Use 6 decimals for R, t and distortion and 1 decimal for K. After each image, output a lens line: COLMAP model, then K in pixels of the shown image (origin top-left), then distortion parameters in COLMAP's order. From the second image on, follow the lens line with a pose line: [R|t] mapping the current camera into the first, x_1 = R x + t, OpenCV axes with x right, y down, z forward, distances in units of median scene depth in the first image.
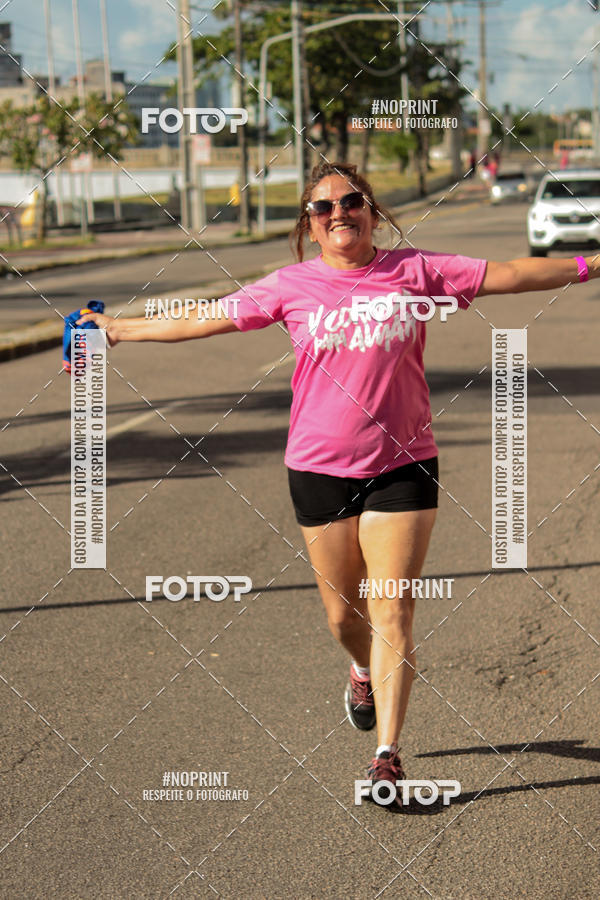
lens RADIAL K [[5990.8, 0, 300.5], [0, 5990.8, 448.9], [0, 0, 1]] dist [0.875638, 12.827307]
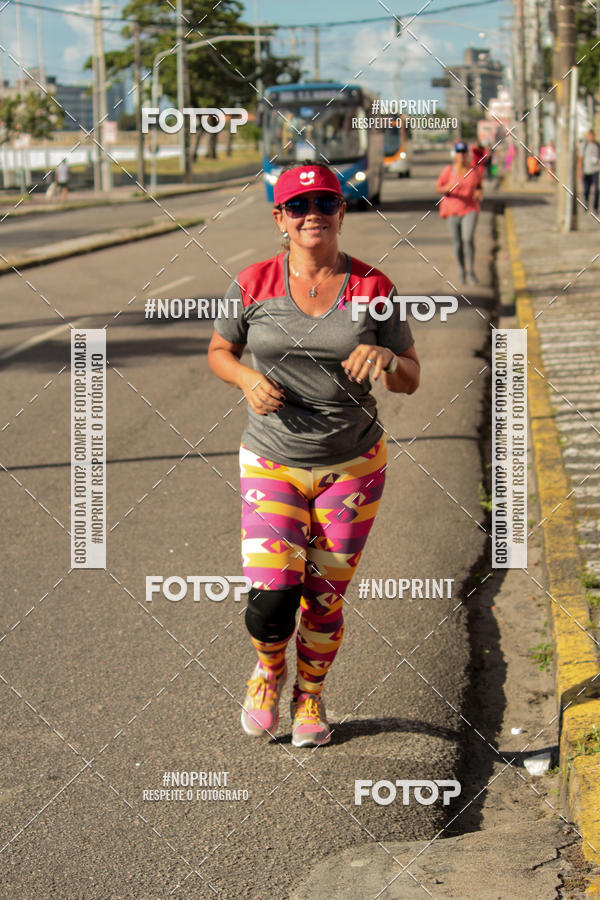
lens RADIAL K [[5504.2, 0, 301.0], [0, 5504.2, 661.1], [0, 0, 1]] dist [-0.253016, -5.813042]
pose [[0.998752, 0.006085, 0.049573, -0.034177], [-0.008607, 0.998671, 0.050818, 0.006299], [-0.049198, -0.051182, 0.997477, -0.250806]]
